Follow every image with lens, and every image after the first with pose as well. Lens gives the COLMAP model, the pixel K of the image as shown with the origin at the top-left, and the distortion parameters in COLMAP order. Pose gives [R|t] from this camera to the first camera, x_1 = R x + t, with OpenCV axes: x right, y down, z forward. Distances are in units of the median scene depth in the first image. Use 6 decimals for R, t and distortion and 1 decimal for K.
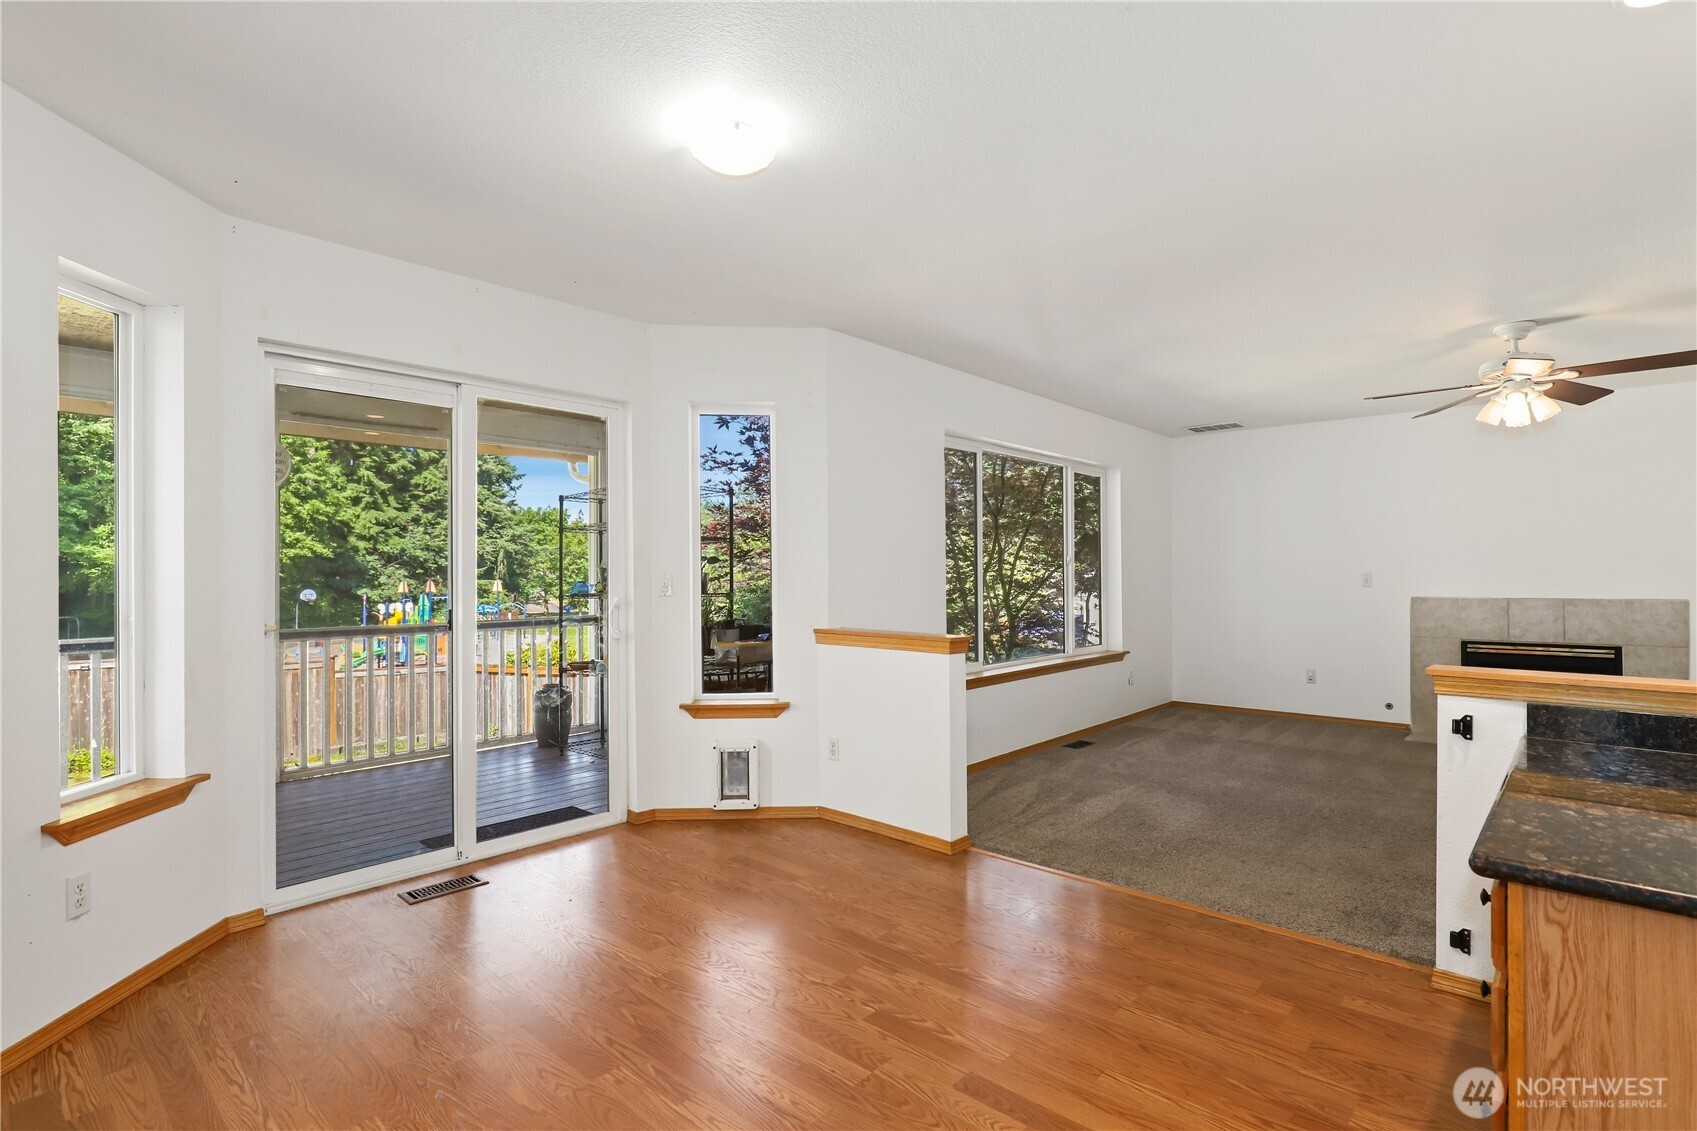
lens RADIAL K [[847.5, 0, 849.5], [0, 847.5, 569.2], [0, 0, 1]] dist [-0.015699, 0.000807]
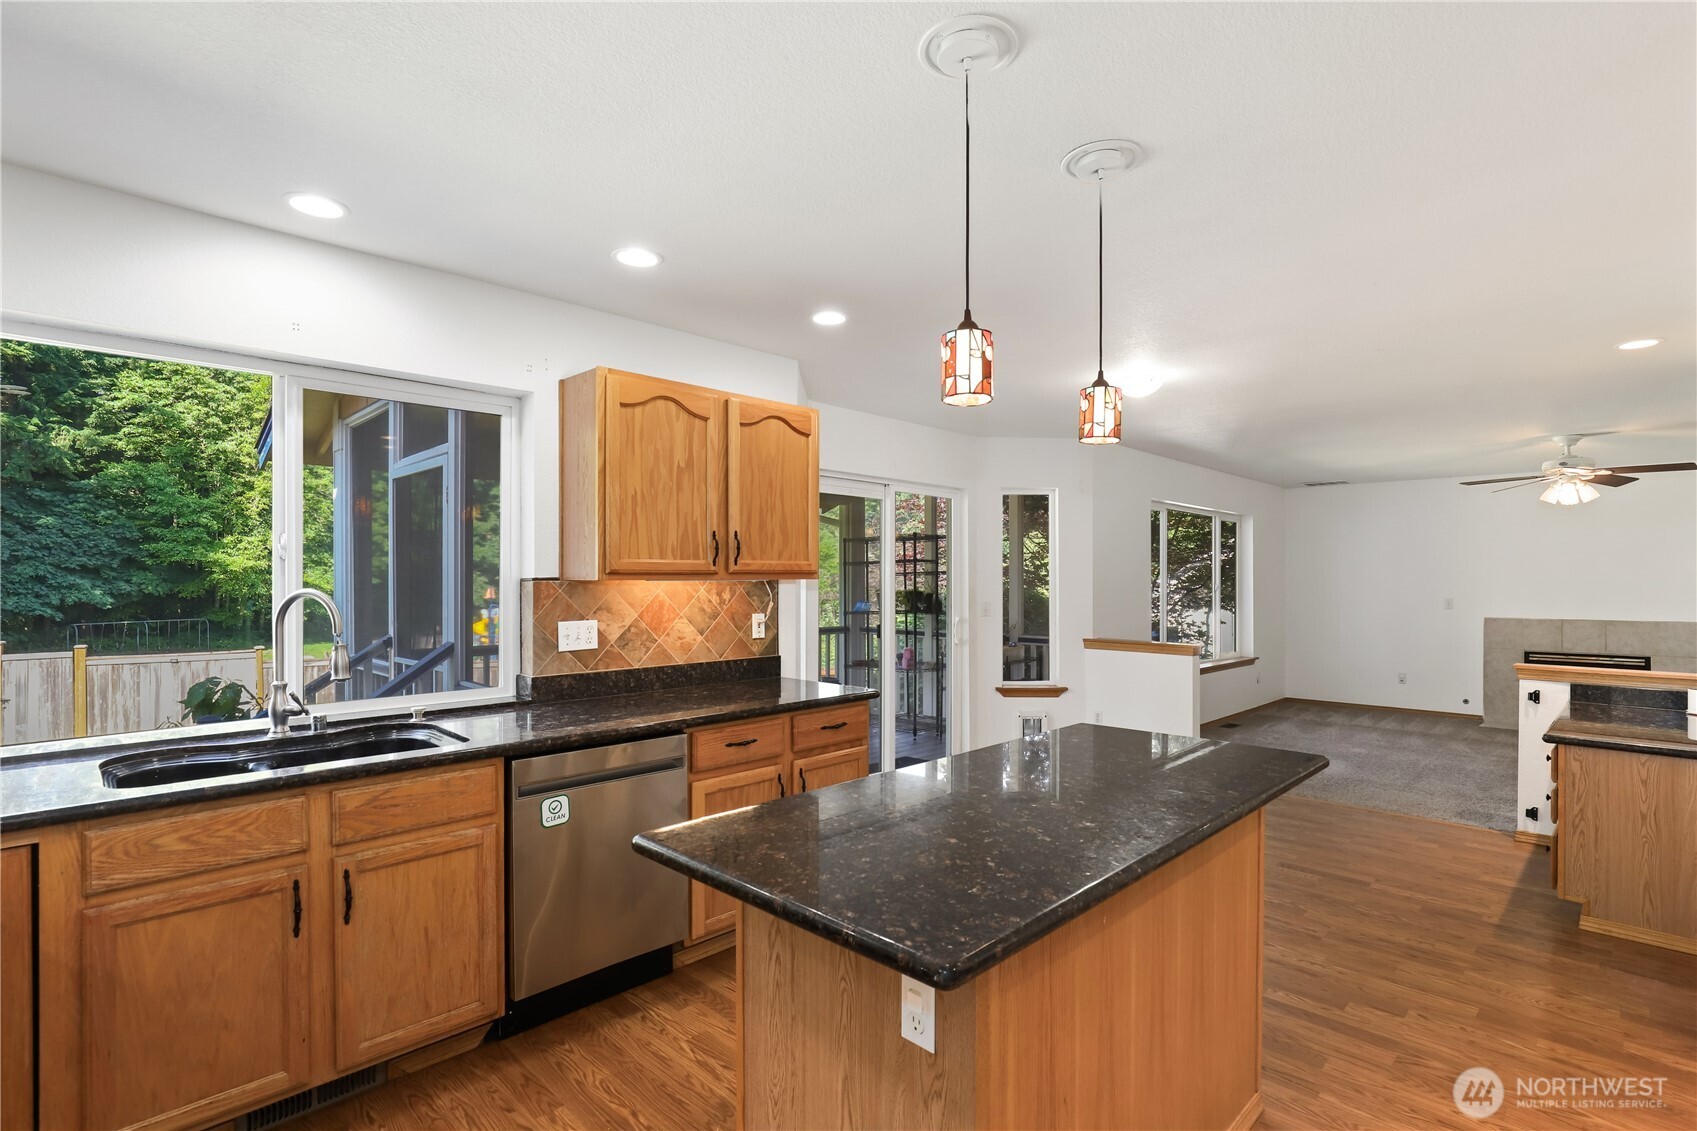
lens RADIAL K [[826.4, 0, 853.7], [0, 826.4, 581.1], [0, 0, 1]] dist [-0.015952, 0.000214]
pose [[0.998691, 0.006199, -0.050780, -0.273389], [-0.005985, 0.999973, 0.004356, -0.025971], [0.050805, -0.004047, 0.998700, -0.352299]]
